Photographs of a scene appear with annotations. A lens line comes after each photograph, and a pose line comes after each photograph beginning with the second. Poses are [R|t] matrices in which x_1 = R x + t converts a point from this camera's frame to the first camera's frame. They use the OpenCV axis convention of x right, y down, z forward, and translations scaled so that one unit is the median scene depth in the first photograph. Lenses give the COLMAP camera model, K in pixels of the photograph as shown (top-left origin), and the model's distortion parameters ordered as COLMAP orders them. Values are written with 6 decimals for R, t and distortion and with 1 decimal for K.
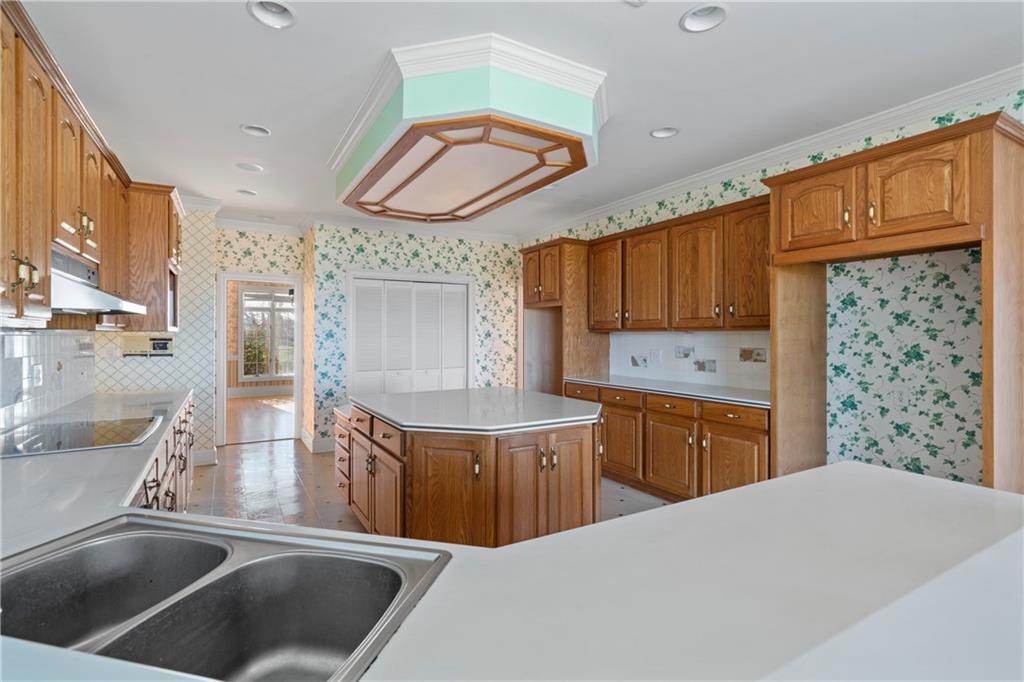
lens RADIAL K [[483.9, 0, 512.0], [0, 483.9, 341.0], [0, 0, 1]] dist [0.082133, 0.000118]
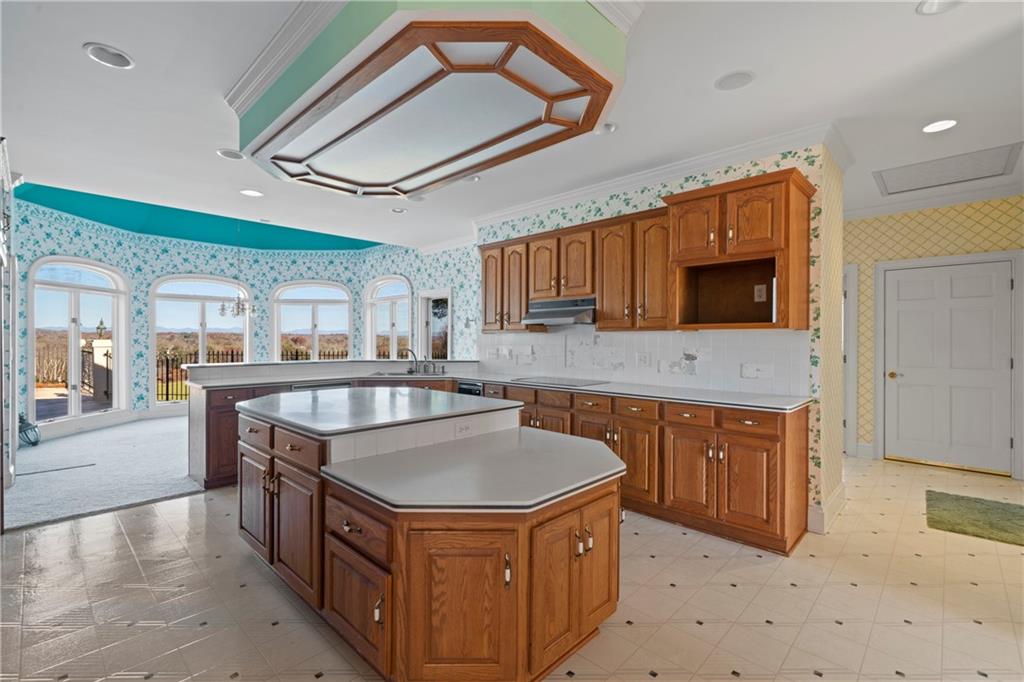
lens RADIAL K [[454.5, 0, 512.0], [0, 454.5, 341.0], [0, 0, 1]] dist [0.000552, 0.000161]
pose [[0.967848, 0.012061, 0.251247, -0.127654], [-0.014104, 0.999880, 0.006333, -0.002232], [-0.251140, -0.009673, 0.967902, 0.207262]]
